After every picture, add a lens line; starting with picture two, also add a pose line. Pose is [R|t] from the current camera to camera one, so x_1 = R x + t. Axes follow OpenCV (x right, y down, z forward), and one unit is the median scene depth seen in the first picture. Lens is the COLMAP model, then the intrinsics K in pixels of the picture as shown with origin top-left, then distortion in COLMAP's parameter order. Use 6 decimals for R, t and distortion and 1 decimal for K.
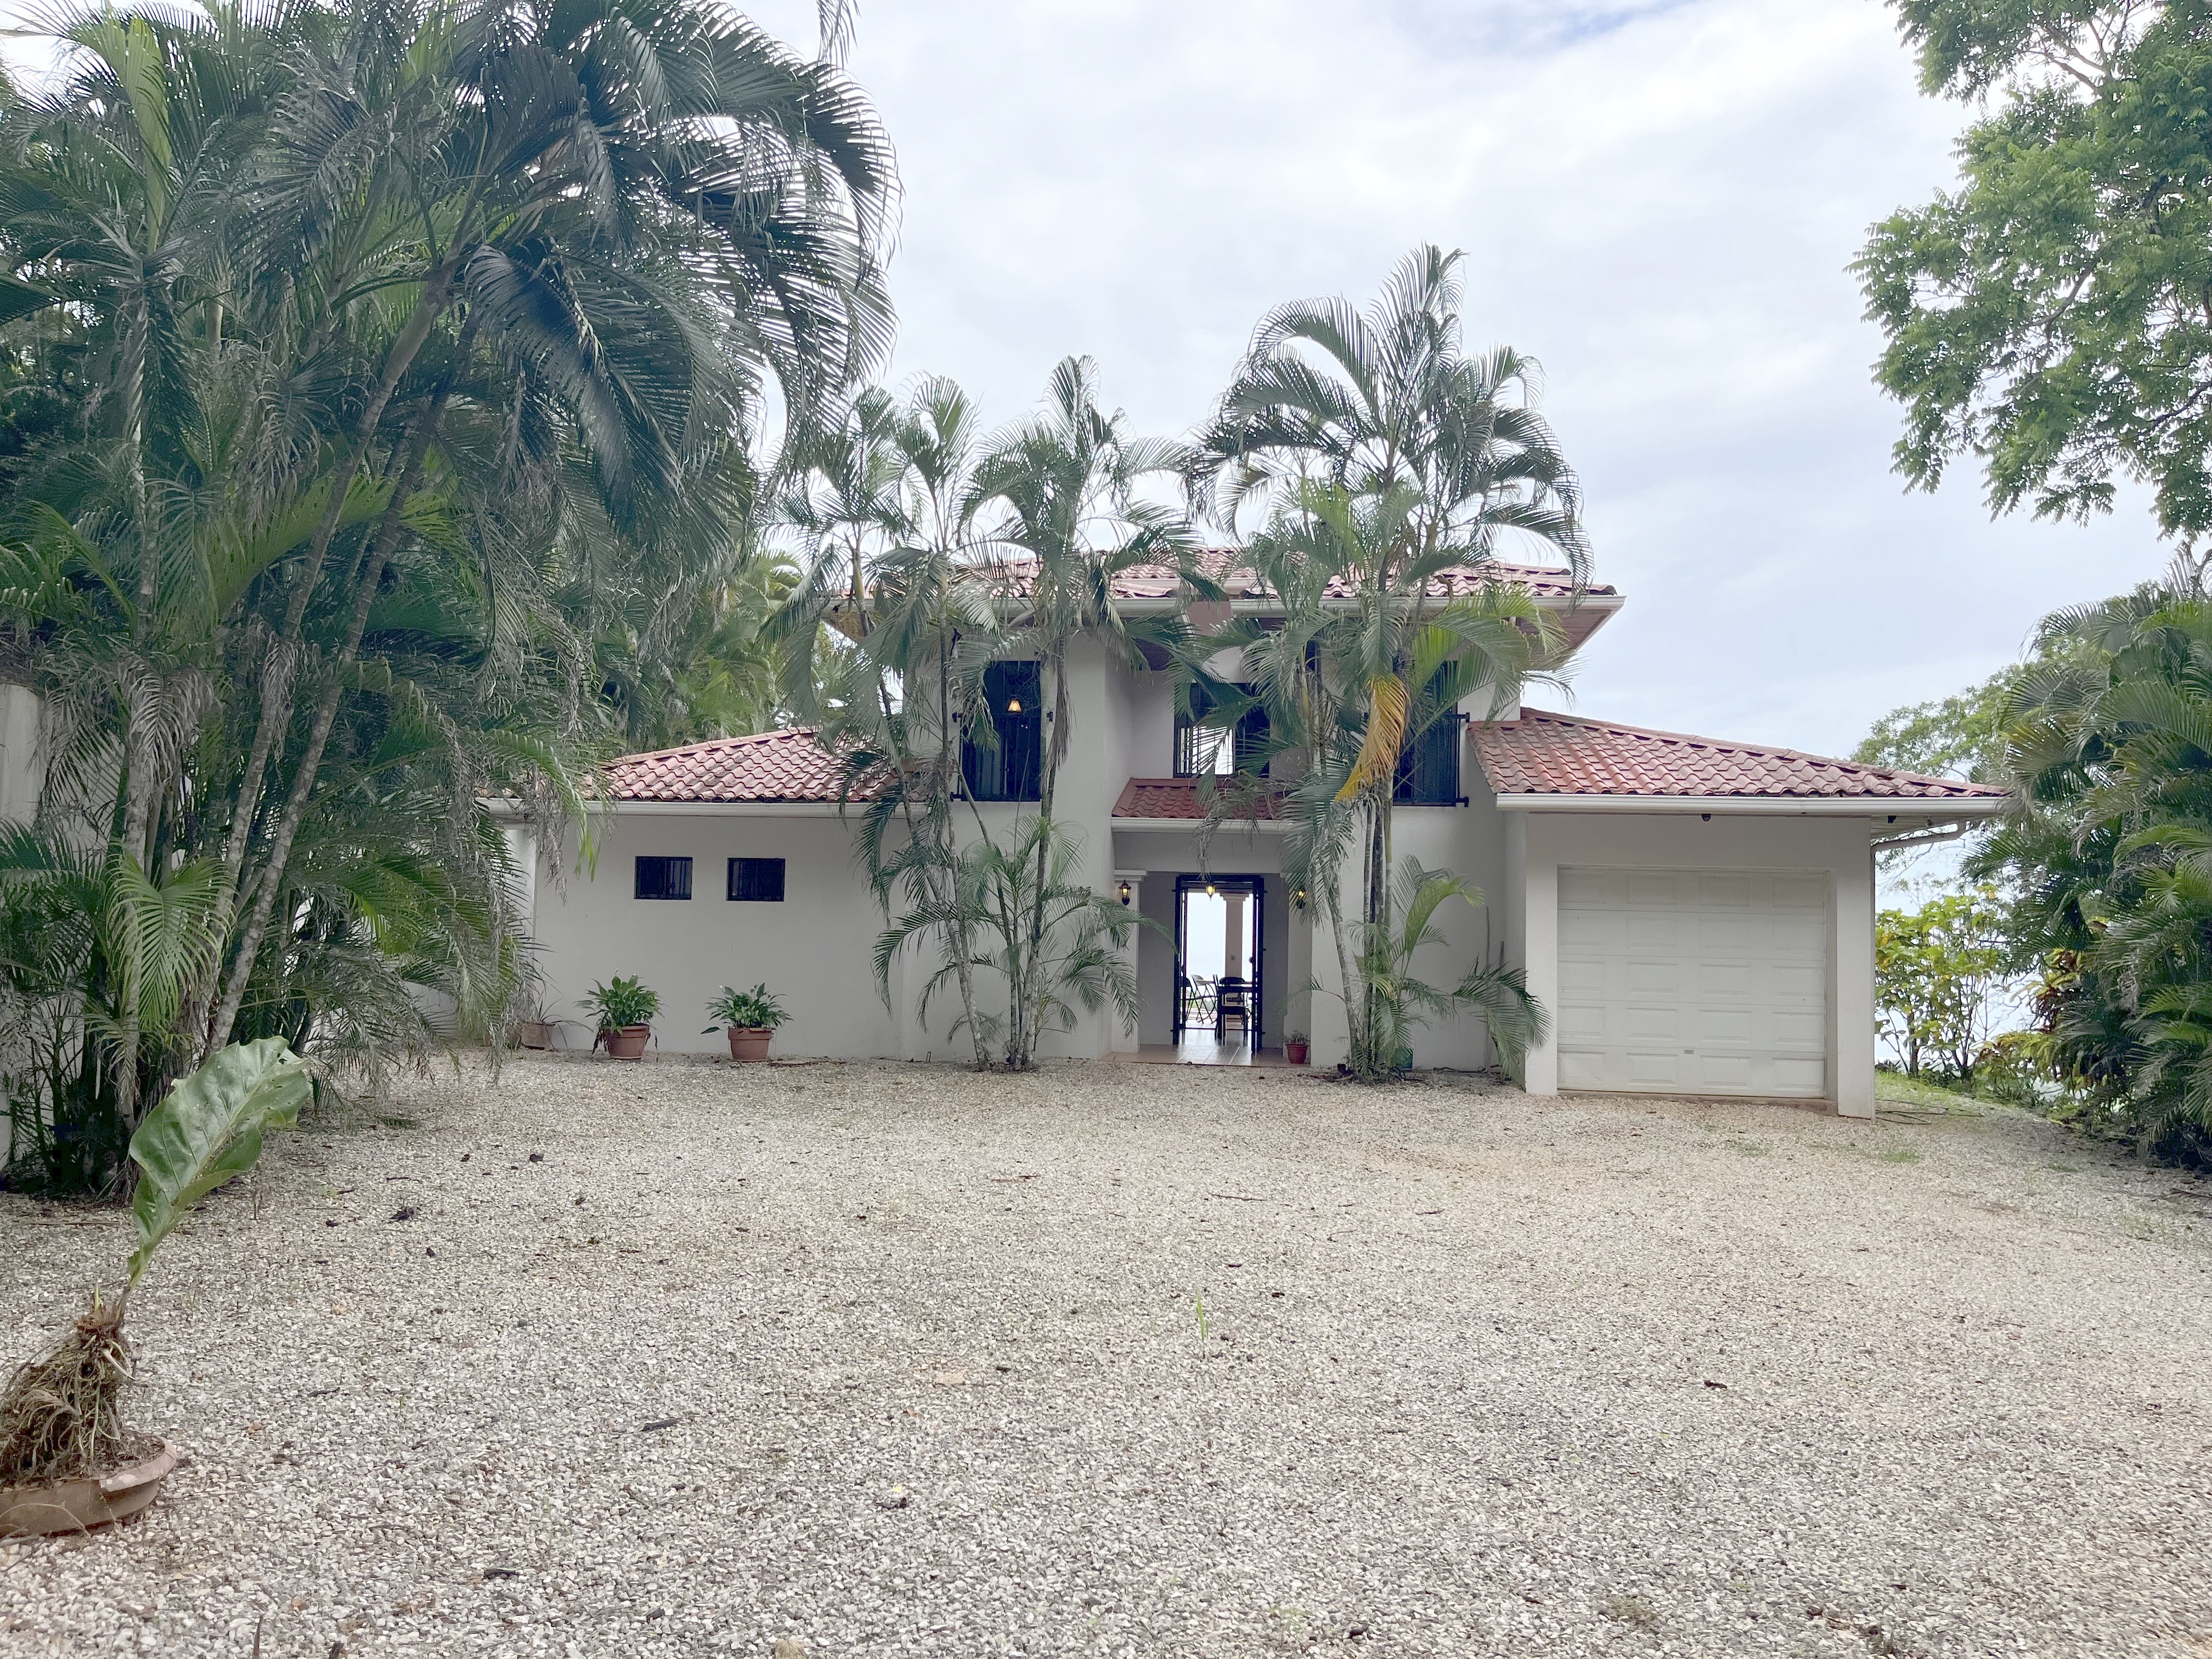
lens RADIAL K [[1668.1, 0, 1121.1], [0, 1668.1, 820.7], [0, 0, 1]] dist [0.067944, -0.102209]
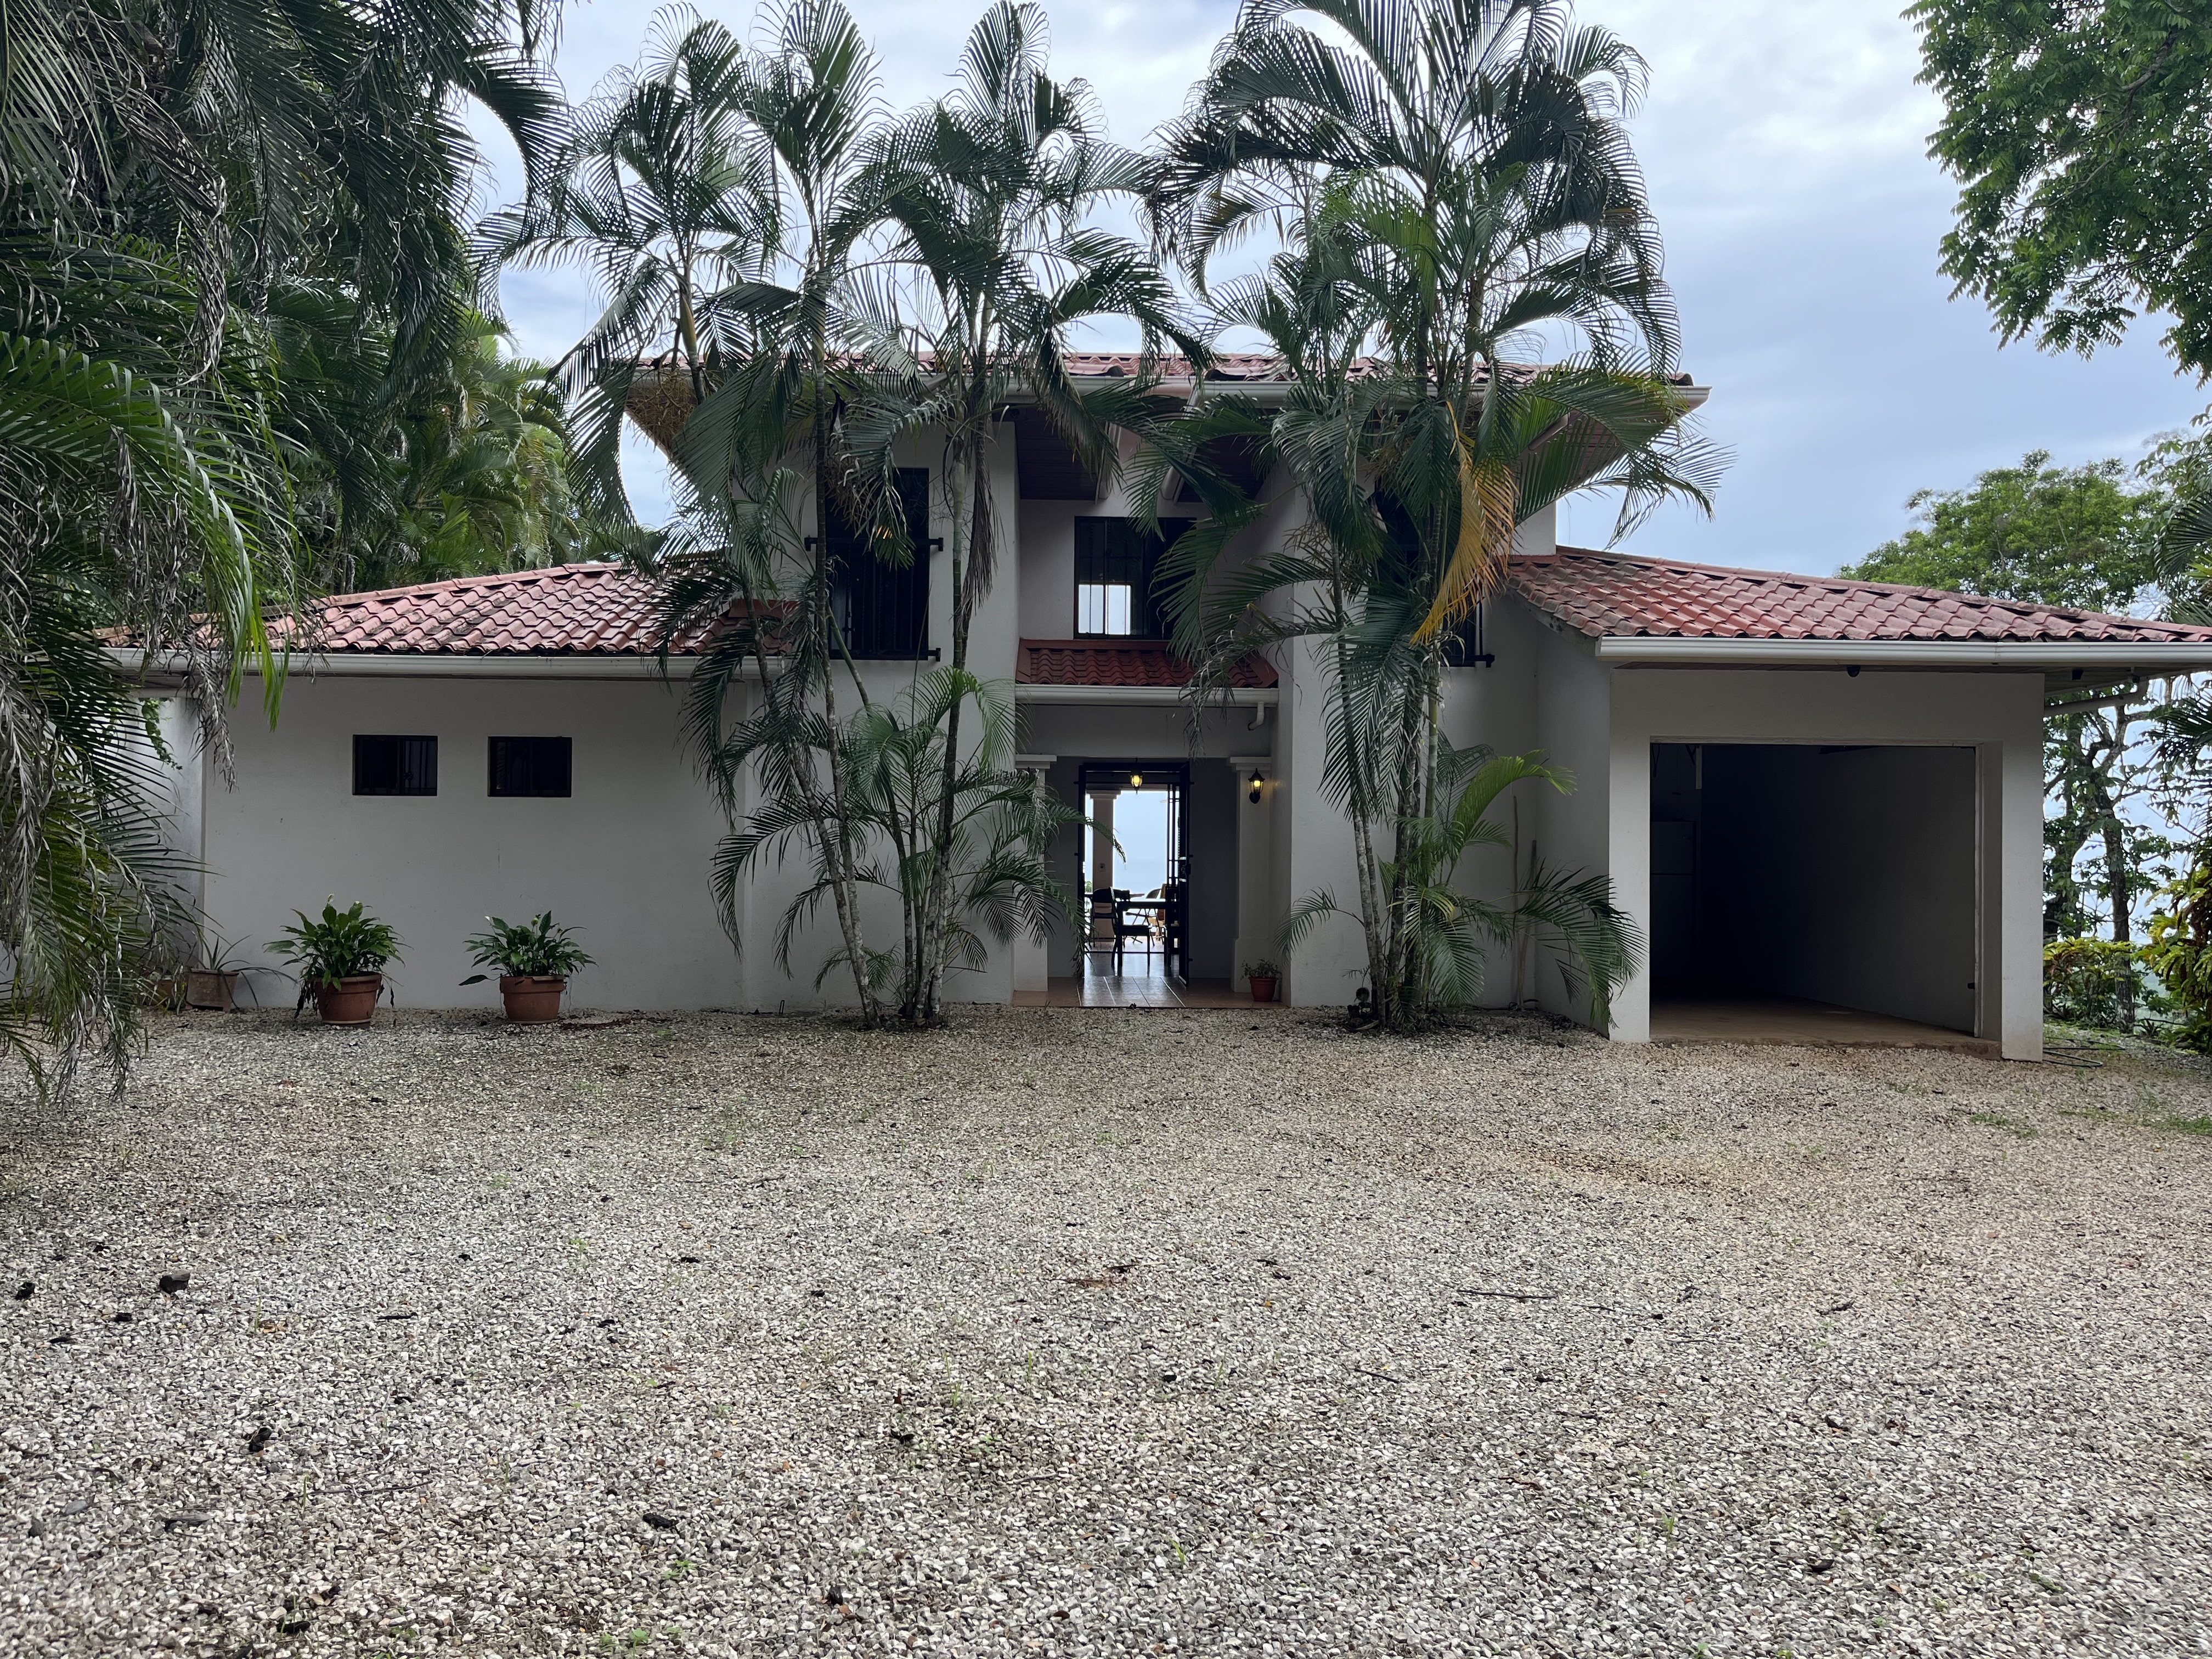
lens RADIAL K [[1650.5, 0, 1107.1], [0, 1650.5, 811.4], [0, 0, 1]] dist [0.007291, -0.000374]
pose [[0.988830, -0.009068, 0.148771, -0.085958], [0.001560, 0.998723, 0.050503, 0.020547], [-0.149039, -0.049706, 0.987581, 0.284735]]
